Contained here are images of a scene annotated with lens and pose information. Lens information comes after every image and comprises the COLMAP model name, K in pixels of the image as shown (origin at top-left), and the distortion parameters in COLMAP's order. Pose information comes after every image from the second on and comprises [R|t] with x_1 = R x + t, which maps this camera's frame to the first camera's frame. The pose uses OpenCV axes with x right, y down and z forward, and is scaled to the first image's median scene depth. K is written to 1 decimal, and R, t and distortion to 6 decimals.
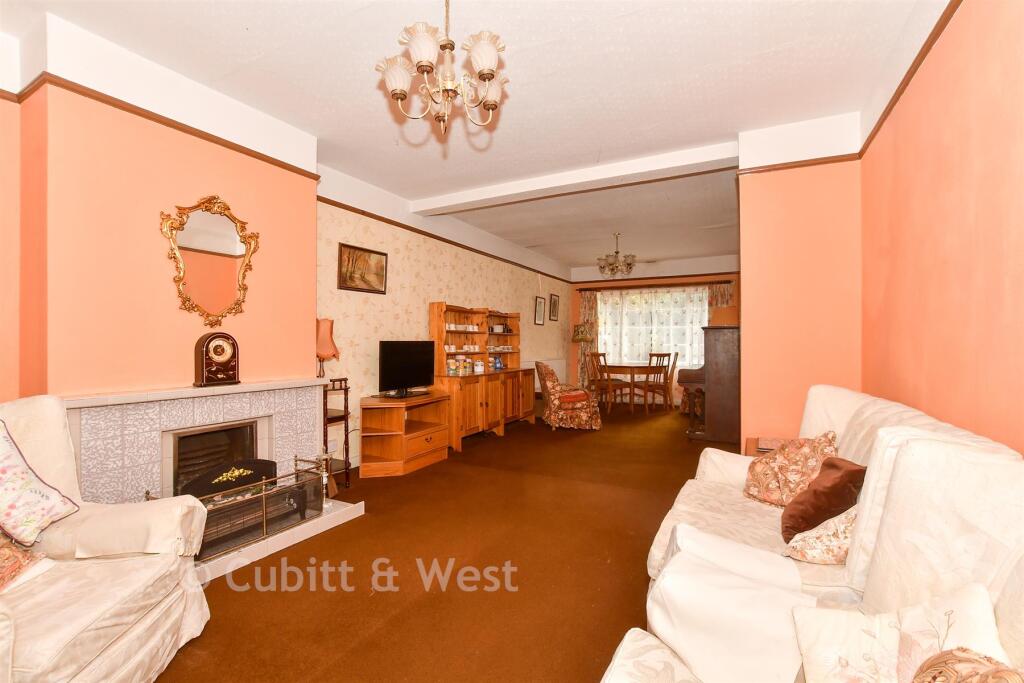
lens RADIAL K [[454.3, 0, 511.2], [0, 454.3, 342.8], [0, 0, 1]] dist [-0.001945, -0.000135]
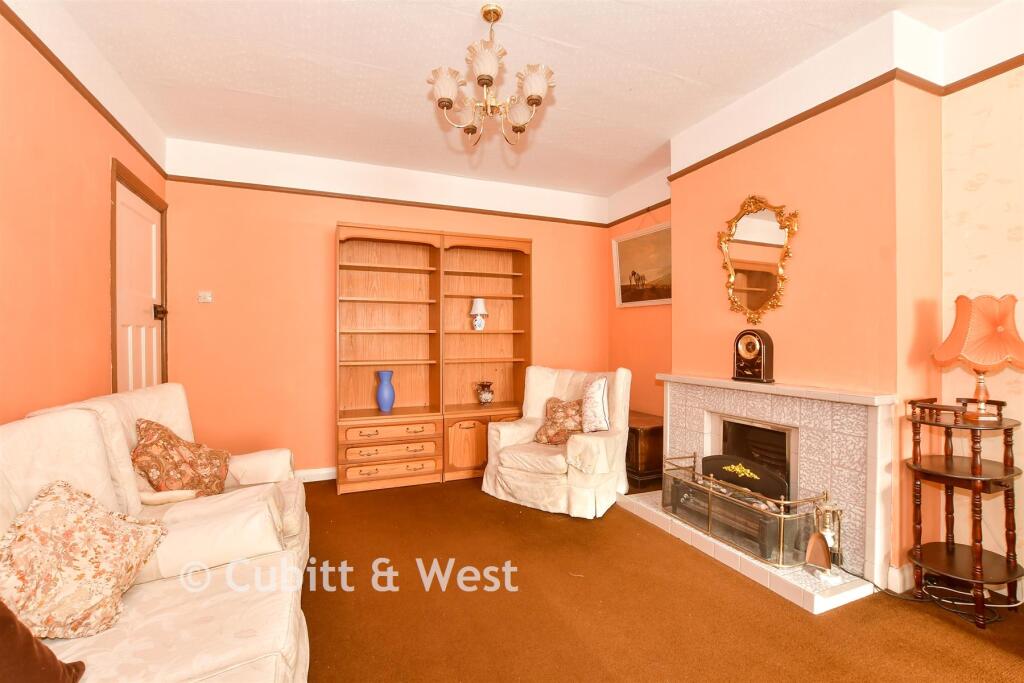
lens RADIAL K [[454.3, 0, 510.0], [0, 454.3, 341.8], [0, 0, 1]] dist [-0.001945, -0.000135]
pose [[-0.633474, 0.005283, -0.773746, 0.477399], [0.005512, 0.999982, 0.002314, -0.000503], [0.773744, -0.002799, -0.633492, 1.221076]]
